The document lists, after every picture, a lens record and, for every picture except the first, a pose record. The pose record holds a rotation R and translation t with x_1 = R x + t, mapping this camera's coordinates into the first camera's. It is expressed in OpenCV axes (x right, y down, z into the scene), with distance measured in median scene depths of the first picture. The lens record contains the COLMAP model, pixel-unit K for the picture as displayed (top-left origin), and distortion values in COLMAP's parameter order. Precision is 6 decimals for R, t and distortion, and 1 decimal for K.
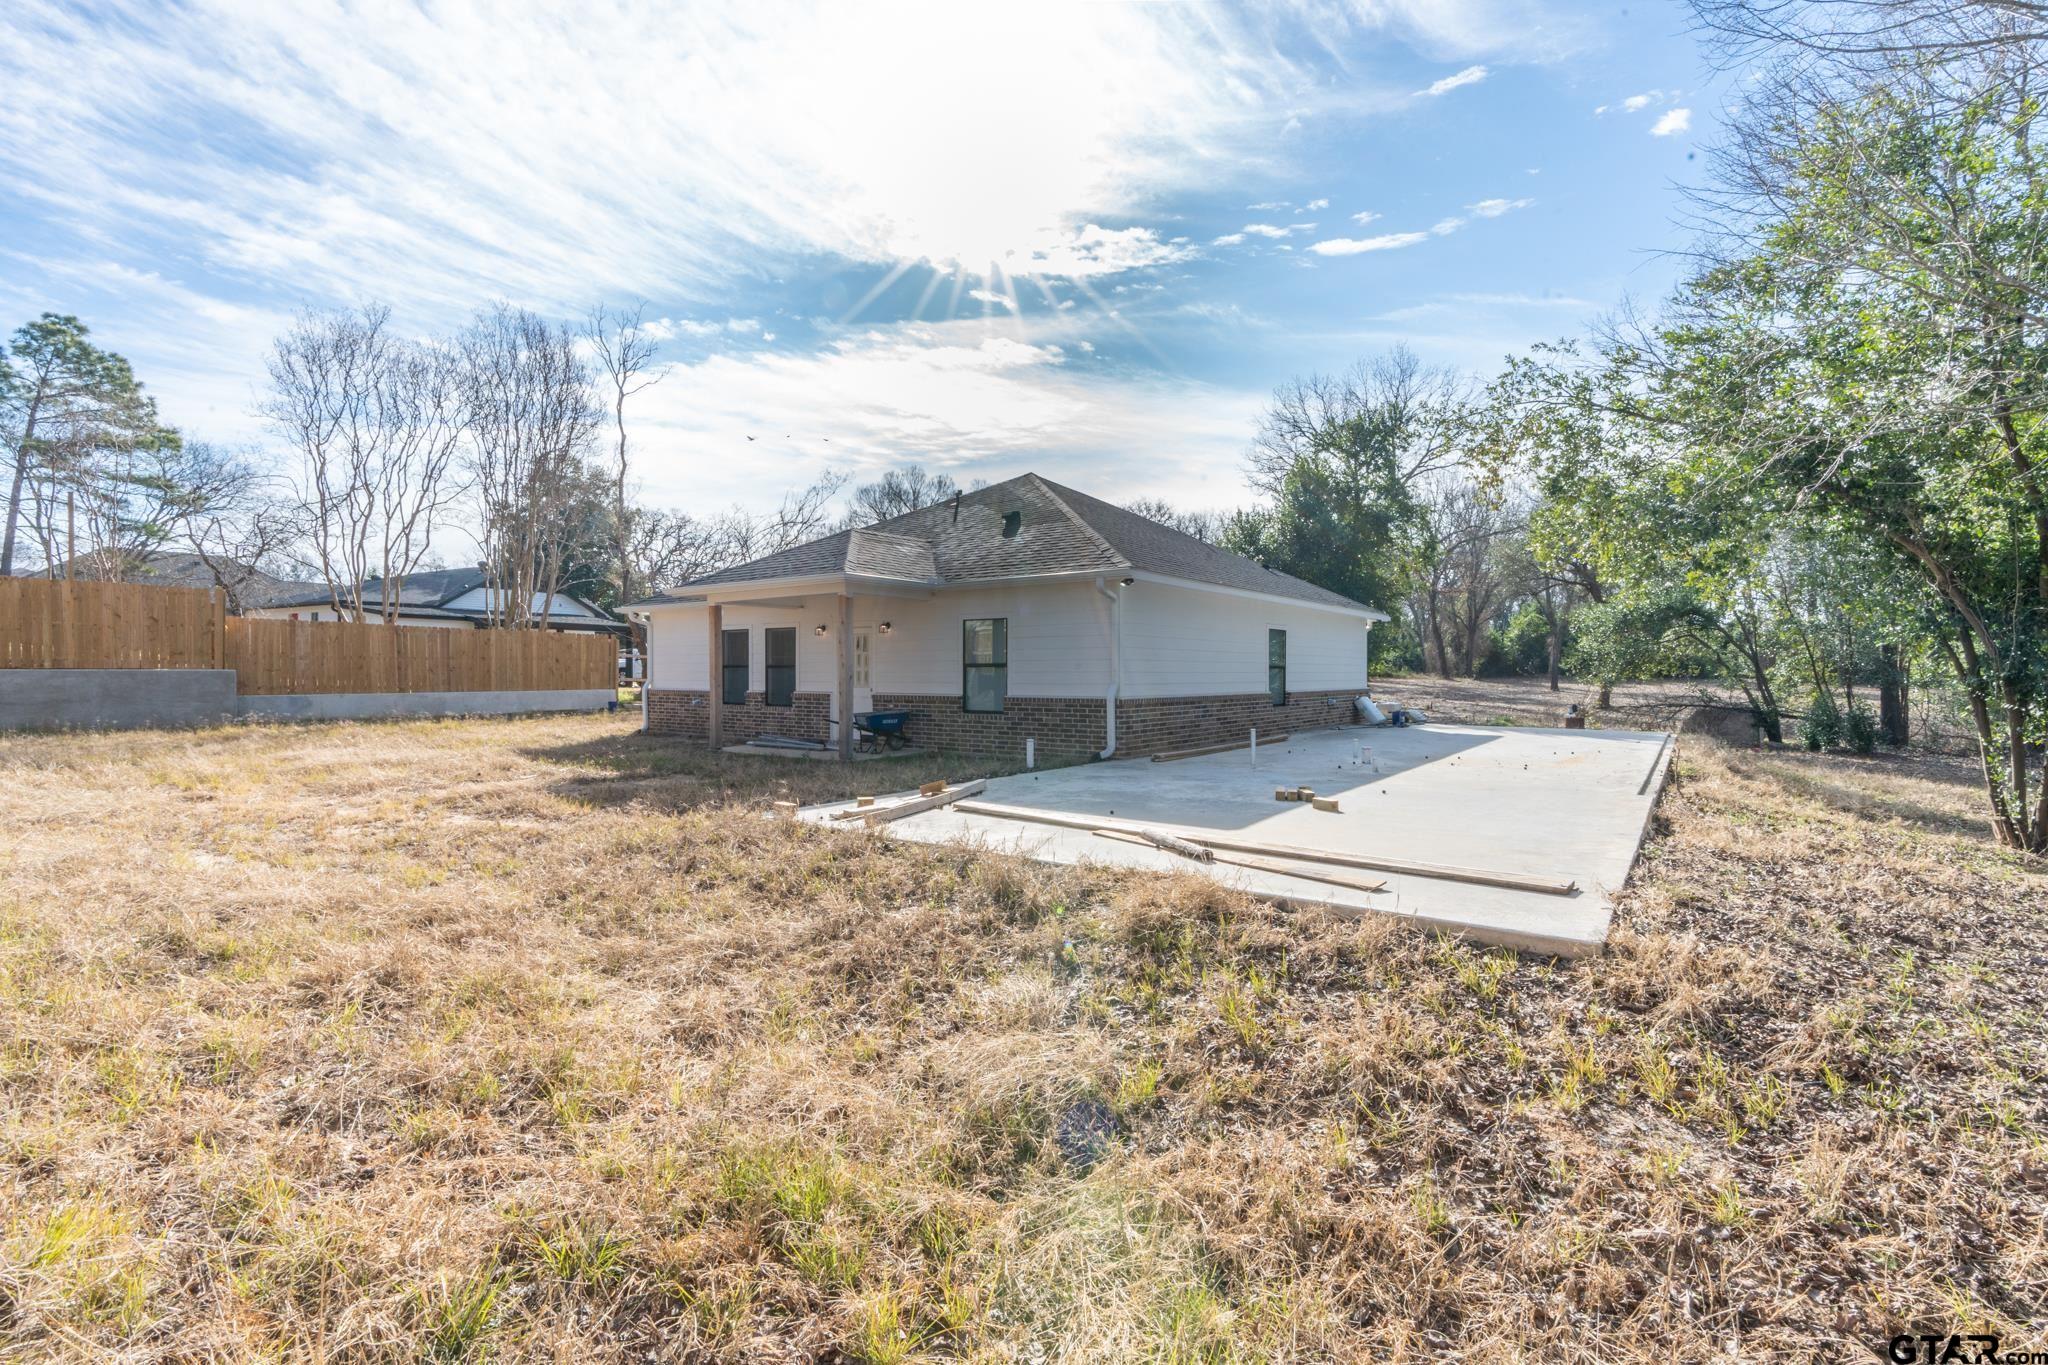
lens RADIAL K [[919.8, 0, 1032.1], [0, 919.8, 681.3], [0, 0, 1]] dist [-0.009757, 0.003868]
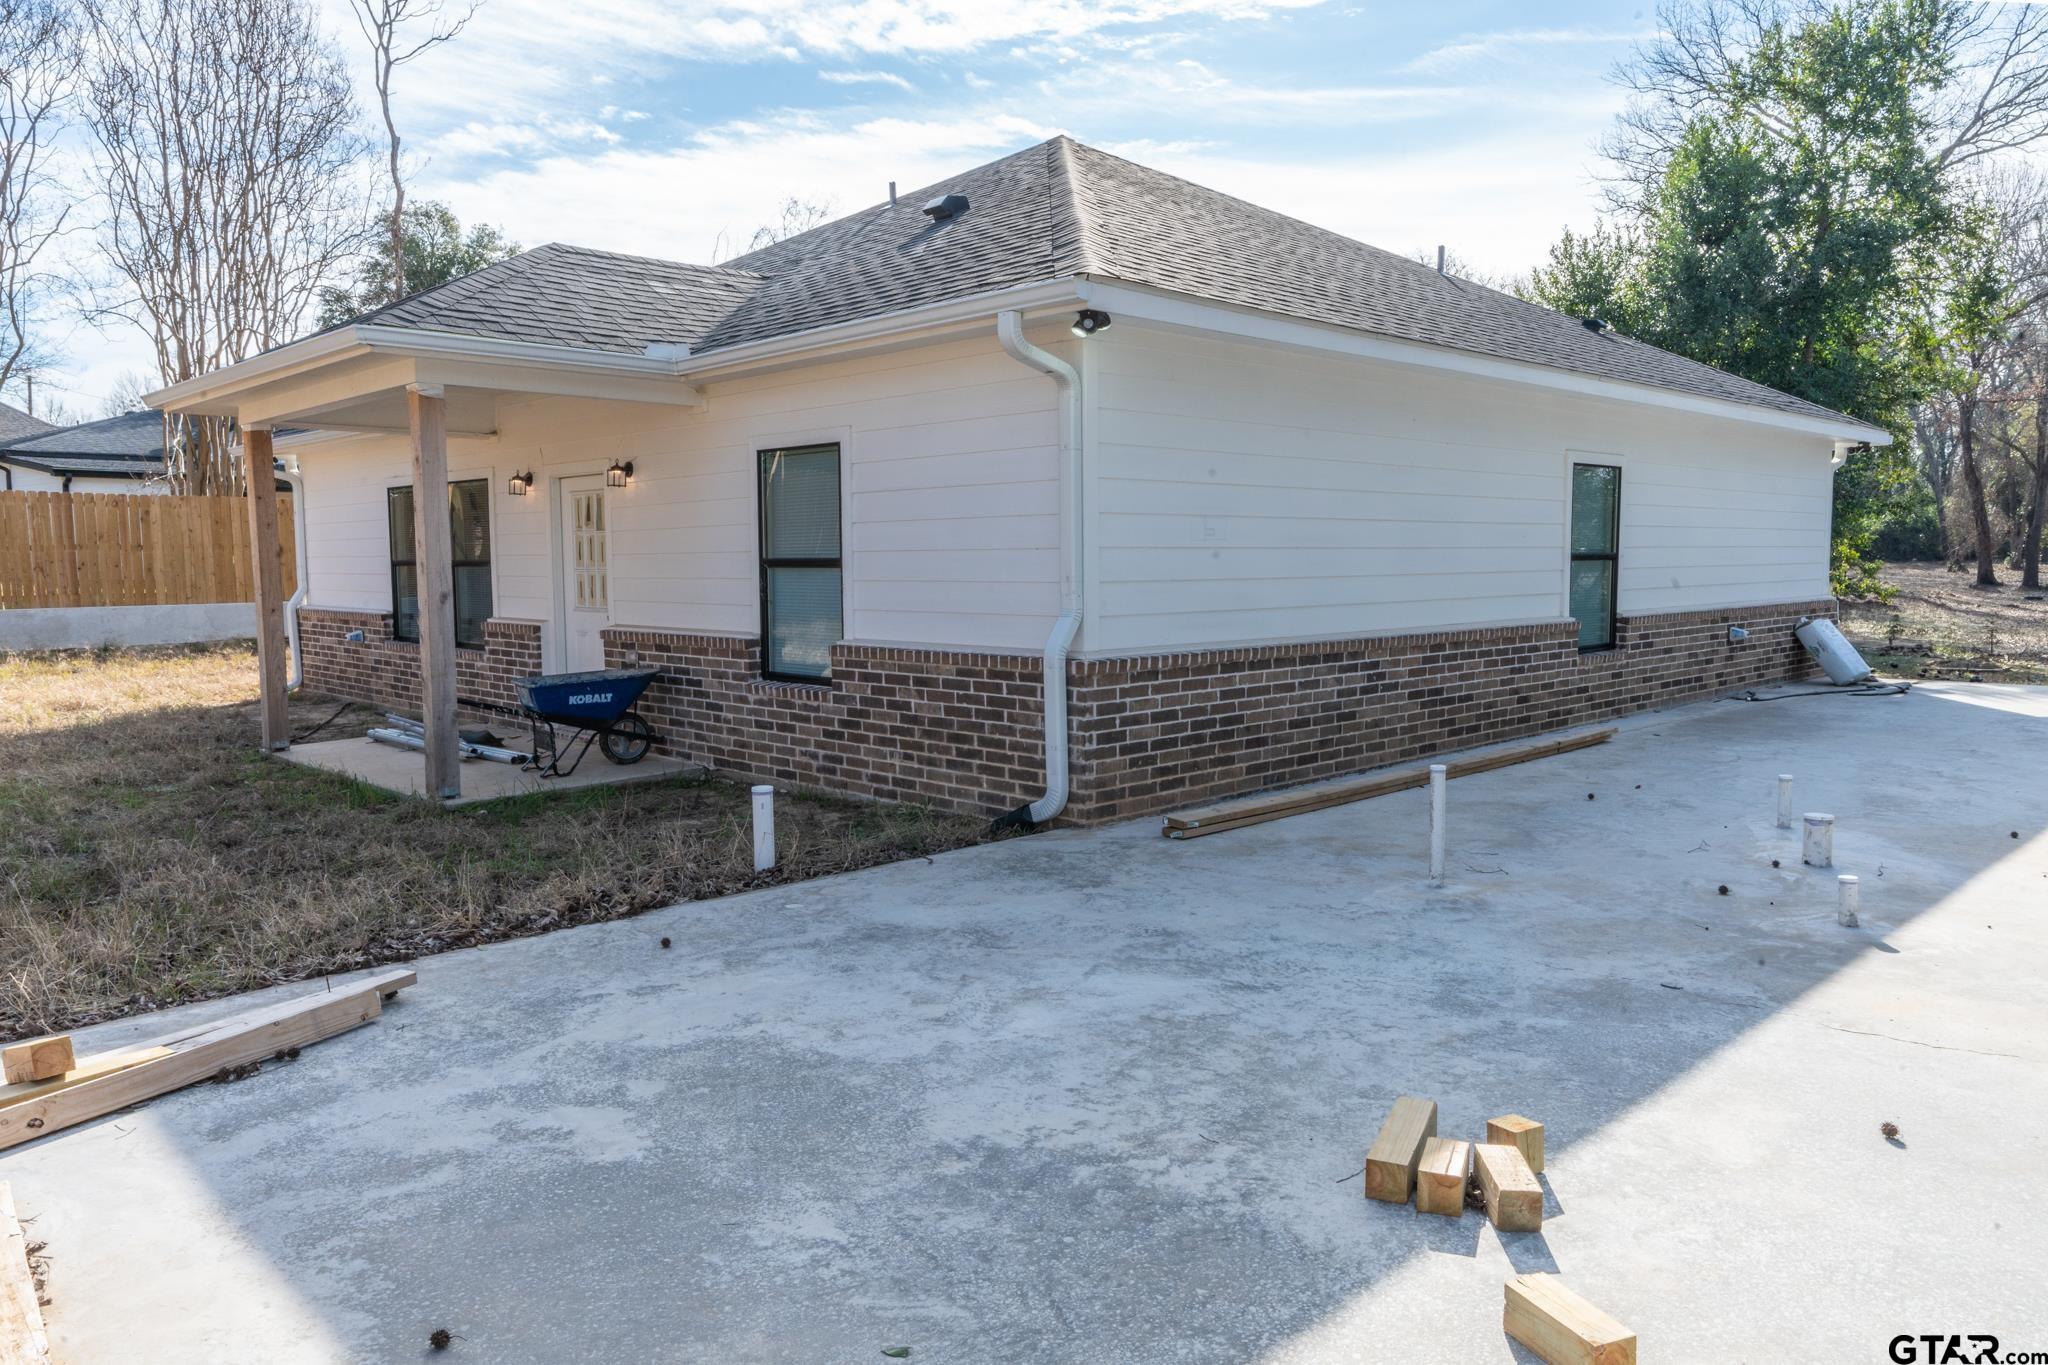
lens RADIAL K [[1418.8, 0, 1017.8], [0, 1418.8, 684.9], [0, 0, 1]] dist [0.005637, 0.006581]
pose [[0.986102, 0.007235, -0.165986, 0.062109], [0.006378, 0.996666, 0.081335, -0.006046], [0.166021, -0.081264, 0.982768, 0.171773]]
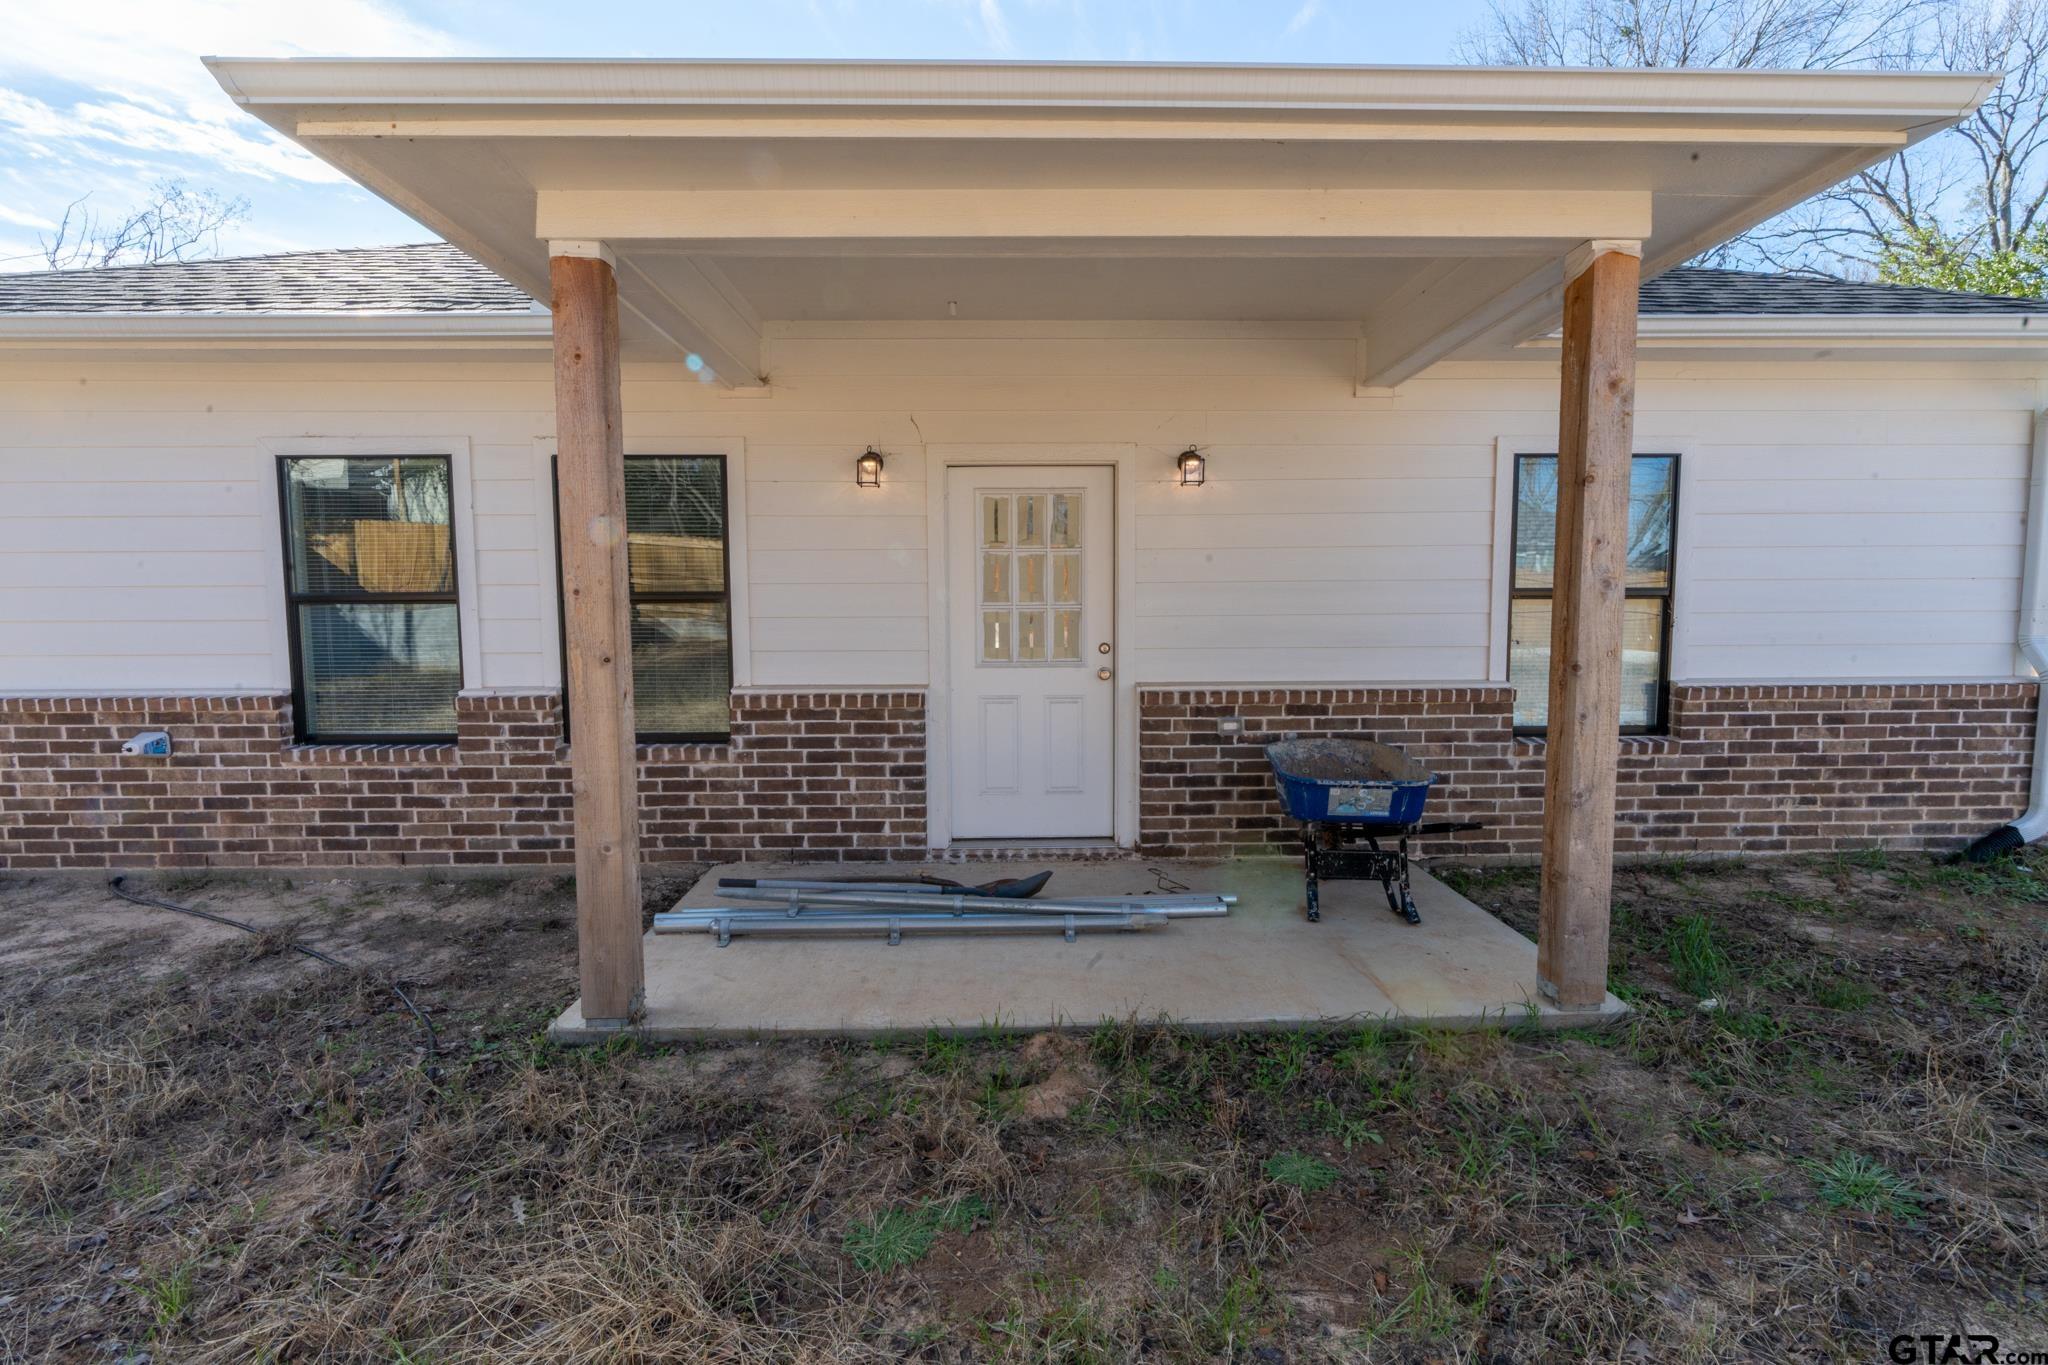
lens RADIAL K [[919.8, 0, 1012.7], [0, 919.8, 678.5], [0, 0, 1]] dist [-0.009757, 0.003868]
pose [[0.791451, -0.056850, 0.608583, -0.182629], [0.011871, 0.996907, 0.077687, -0.006379], [-0.611118, -0.054261, 0.789678, 0.368515]]
